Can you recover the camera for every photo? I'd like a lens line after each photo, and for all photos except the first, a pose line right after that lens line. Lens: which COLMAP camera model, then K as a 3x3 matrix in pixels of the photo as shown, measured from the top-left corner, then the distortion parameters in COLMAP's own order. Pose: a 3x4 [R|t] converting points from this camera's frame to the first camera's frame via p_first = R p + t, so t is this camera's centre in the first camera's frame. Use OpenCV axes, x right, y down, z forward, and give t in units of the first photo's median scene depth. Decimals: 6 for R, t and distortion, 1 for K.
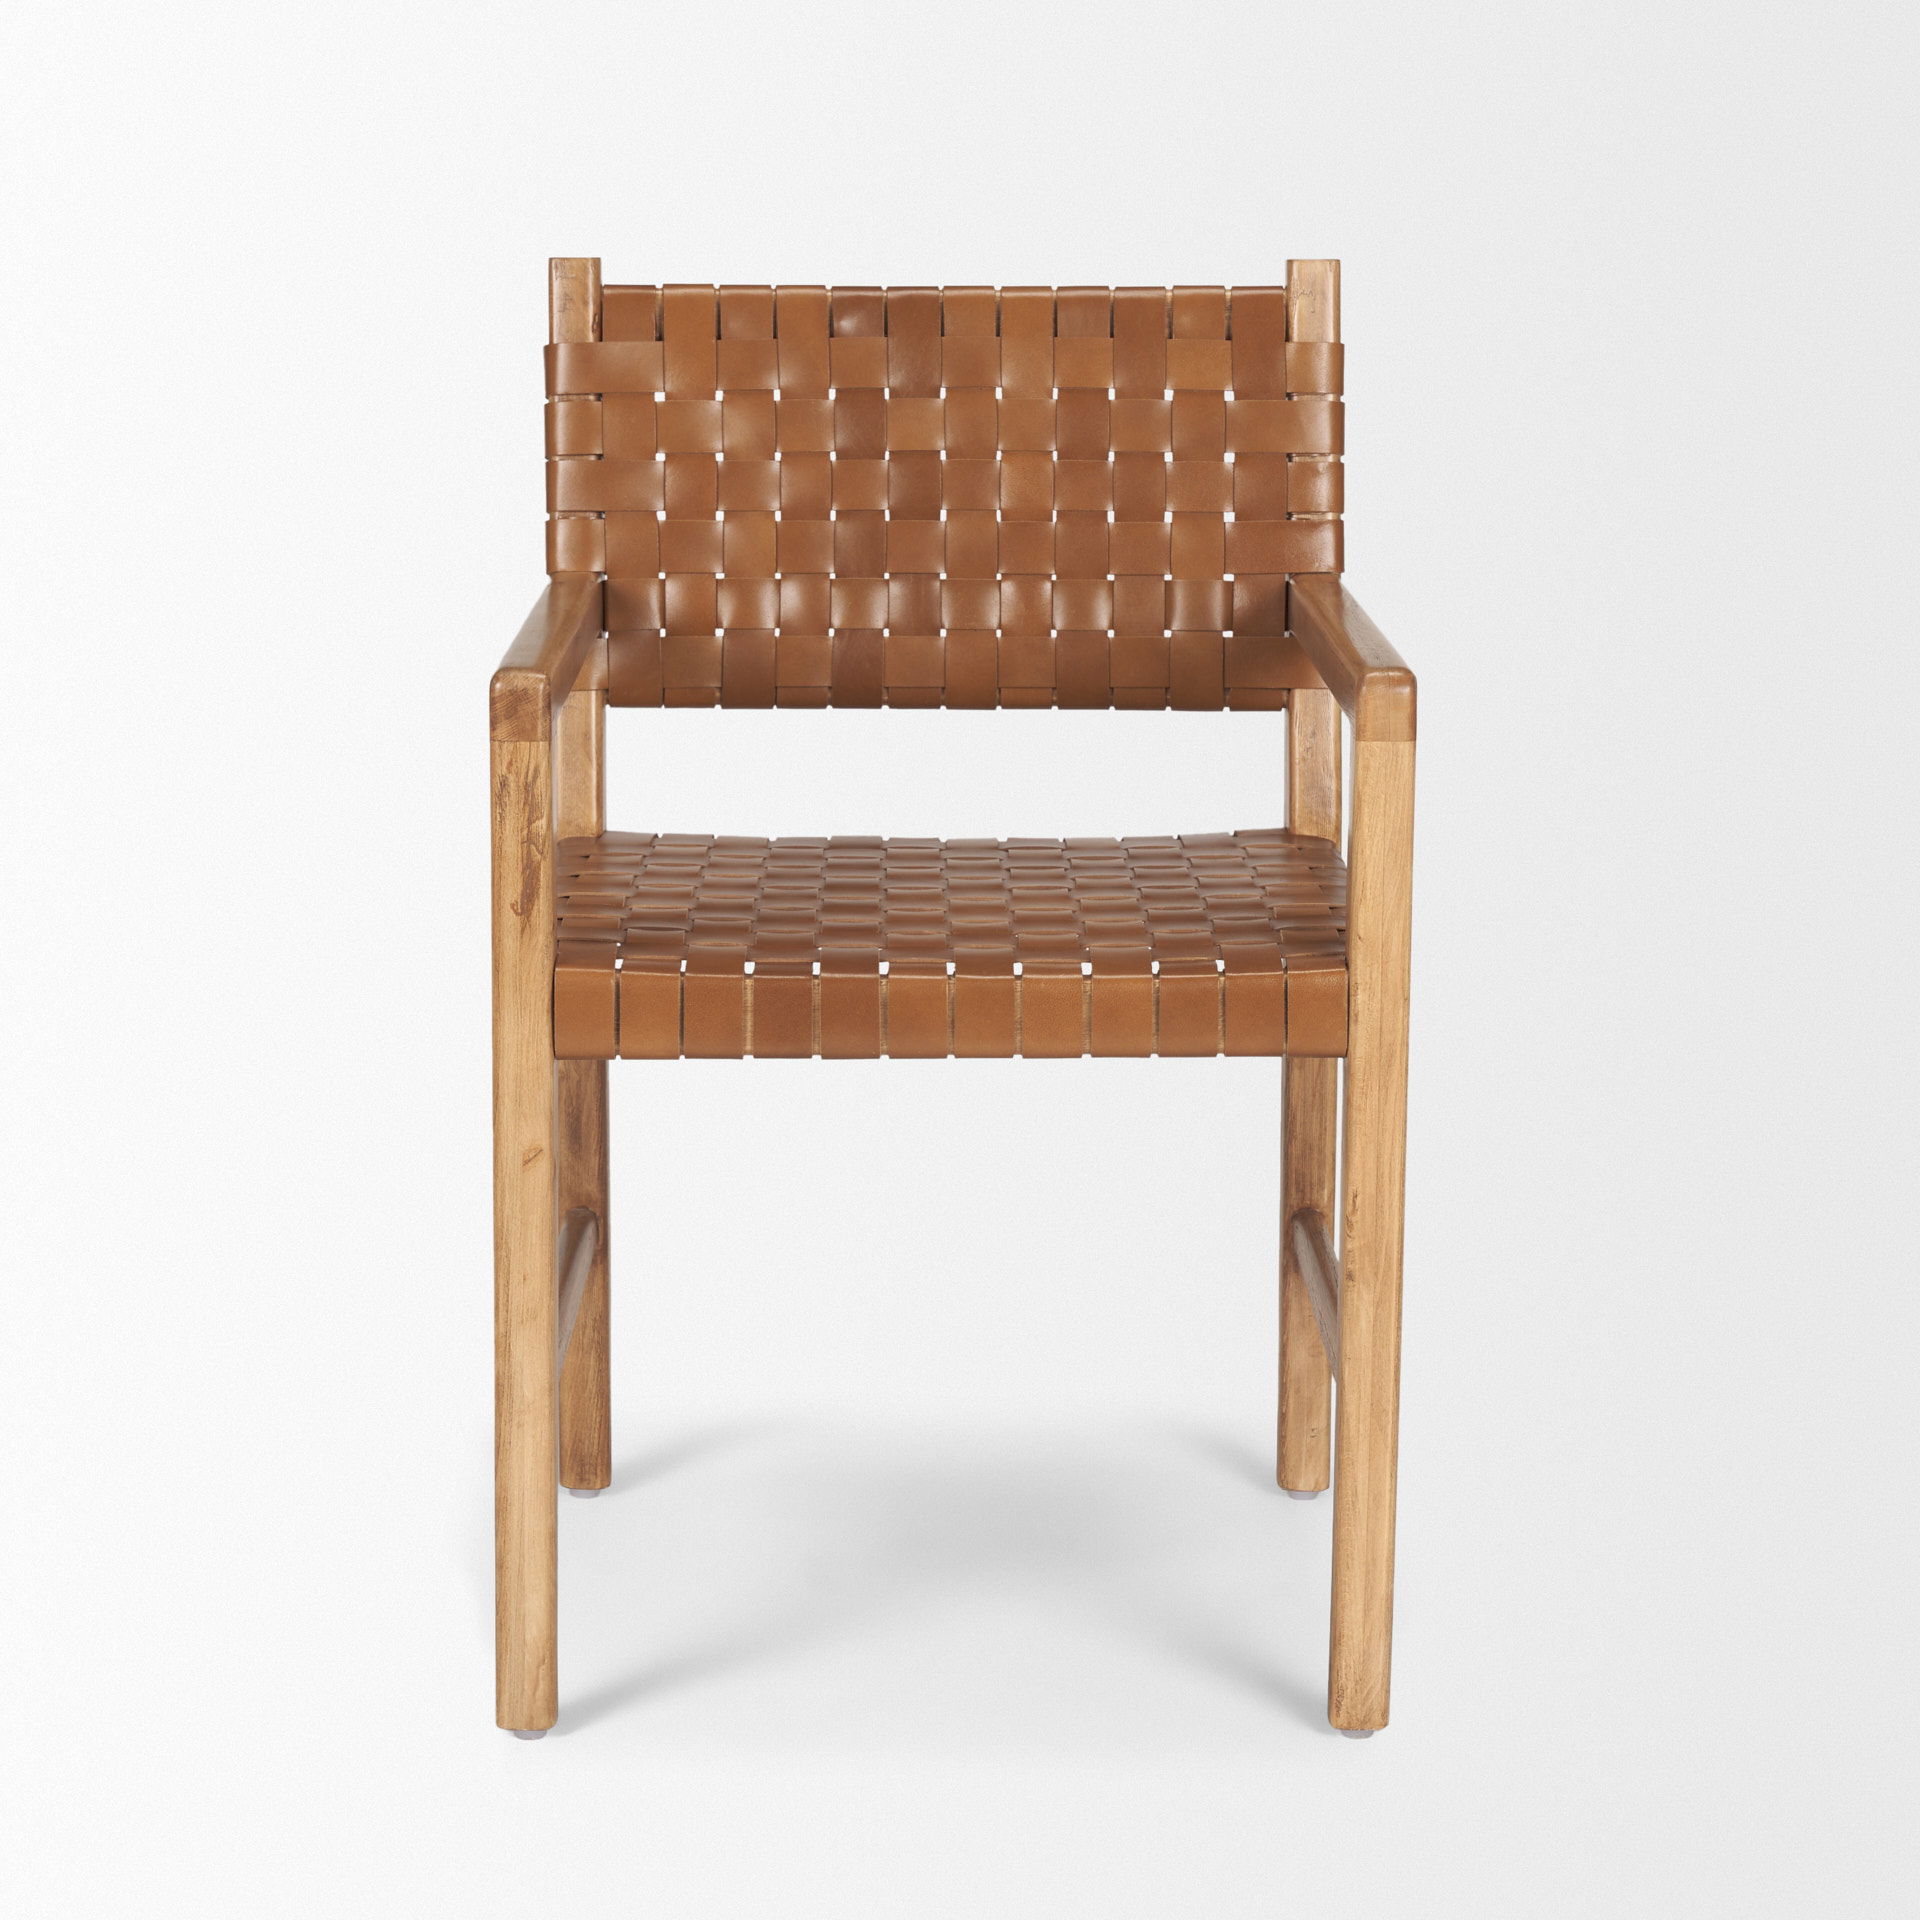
lens RADIAL K [[4931.2, 0, 959.2], [0, 4931.2, 886.2], [0, 0, 1]] dist [-0.030729, 0.781223]
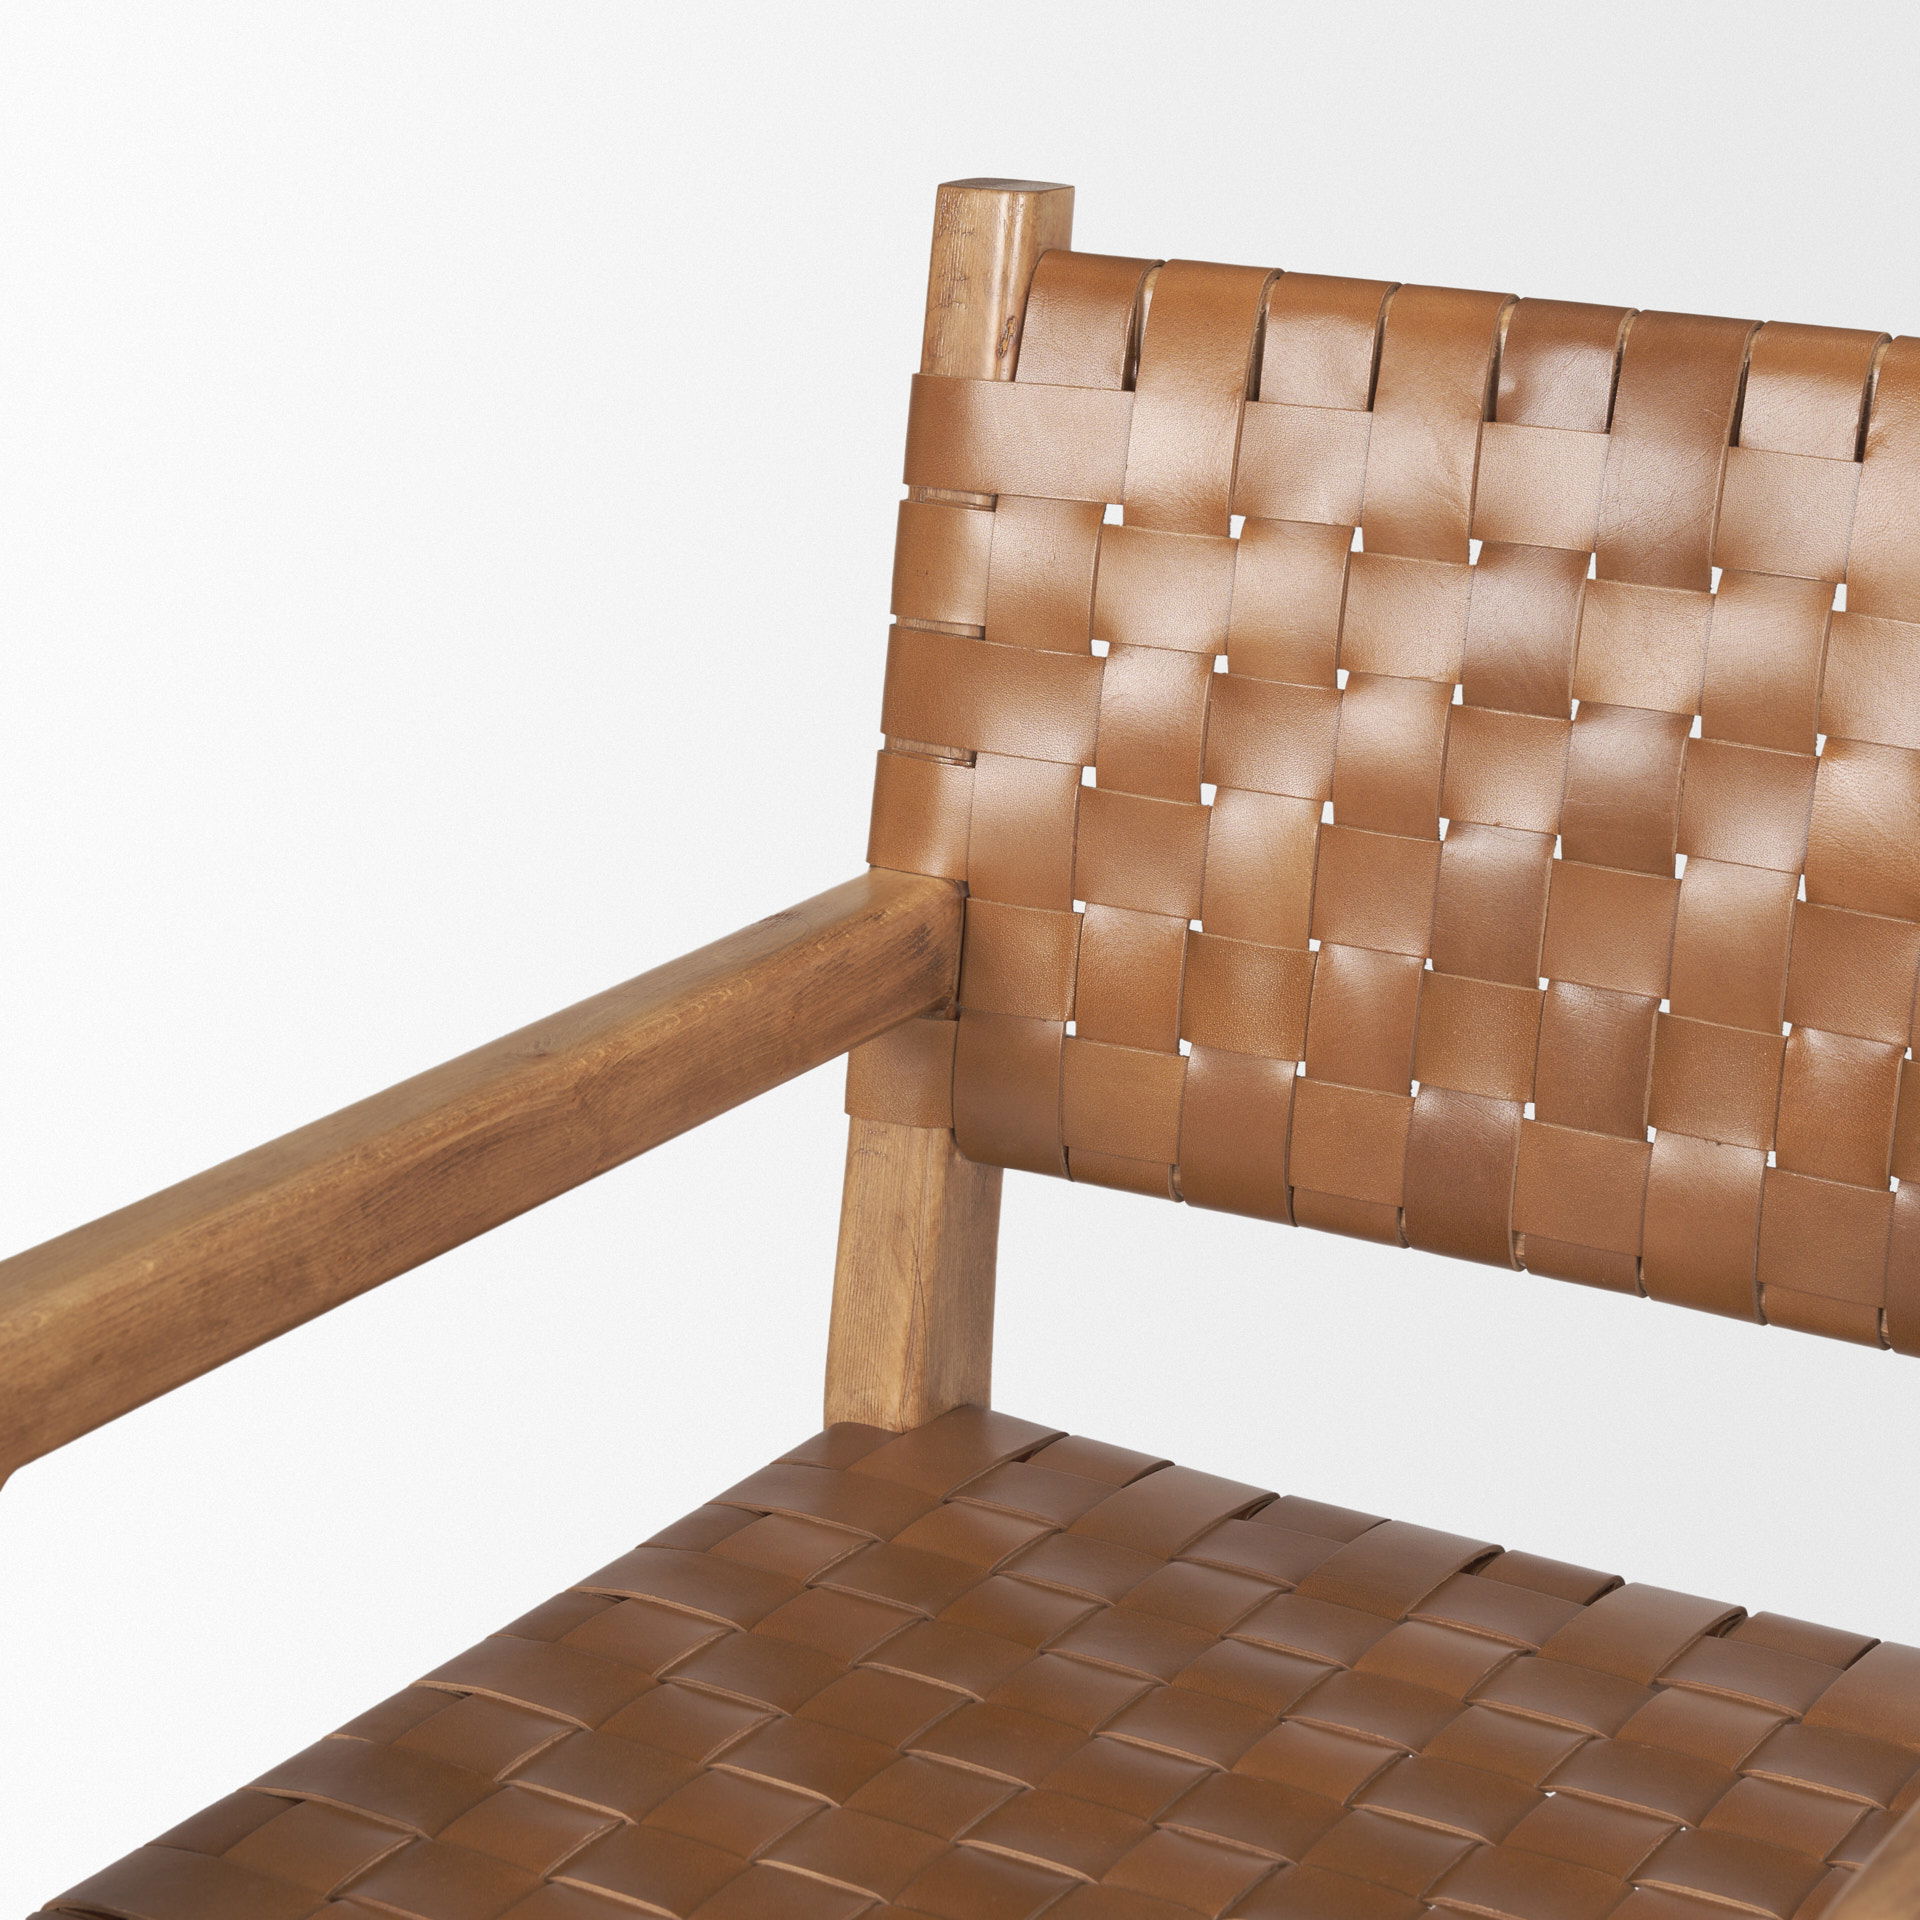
lens RADIAL K [[4931.2, 0, 959.2], [0, 4931.2, 886.2], [0, 0, 1]] dist [-0.030729, 0.781223]
pose [[0.850318, 0.156578, -0.502436, 0.158610], [-0.102922, 0.985756, 0.133015, -0.124309], [0.516107, -0.061393, 0.854321, 0.607482]]
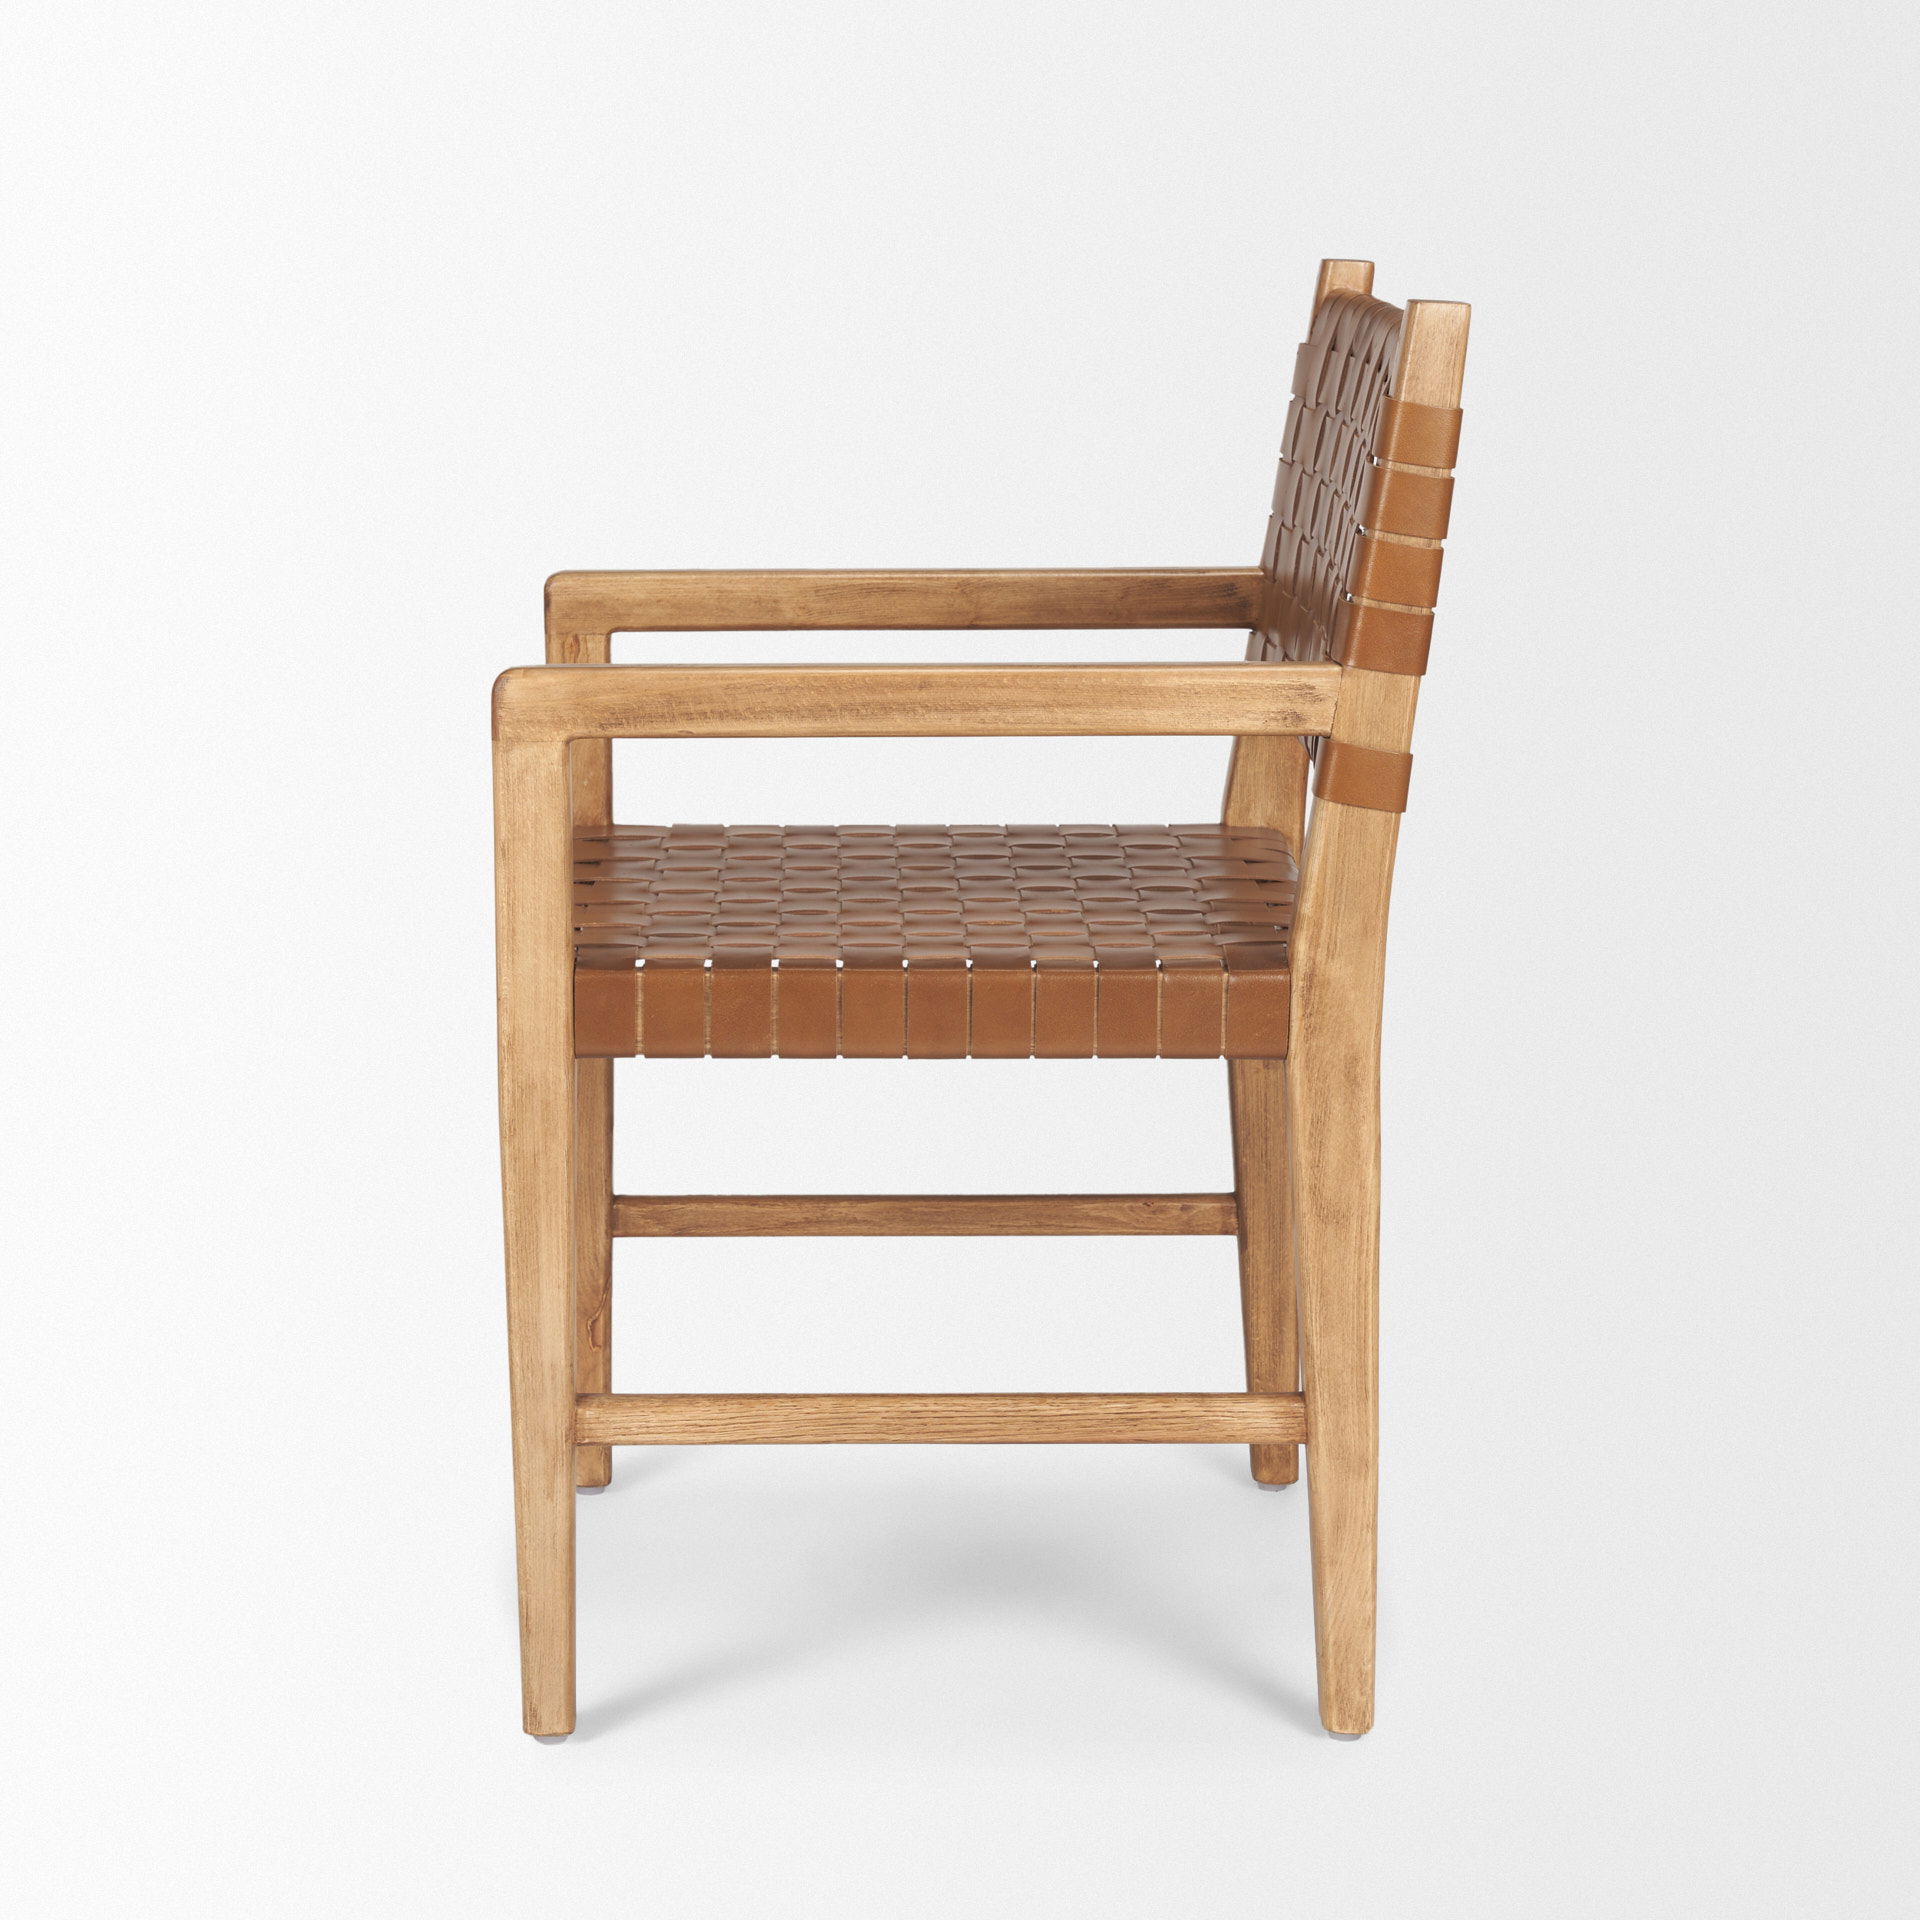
lens RADIAL K [[4931.2, 0, 959.2], [0, 4931.2, 886.2], [0, 0, 1]] dist [-0.030729, 0.781223]
pose [[0.009113, 0.170764, -0.985270, 0.929083], [-0.176342, 0.970143, 0.166511, -0.157660], [0.984287, 0.172227, 0.038954, 0.911025]]
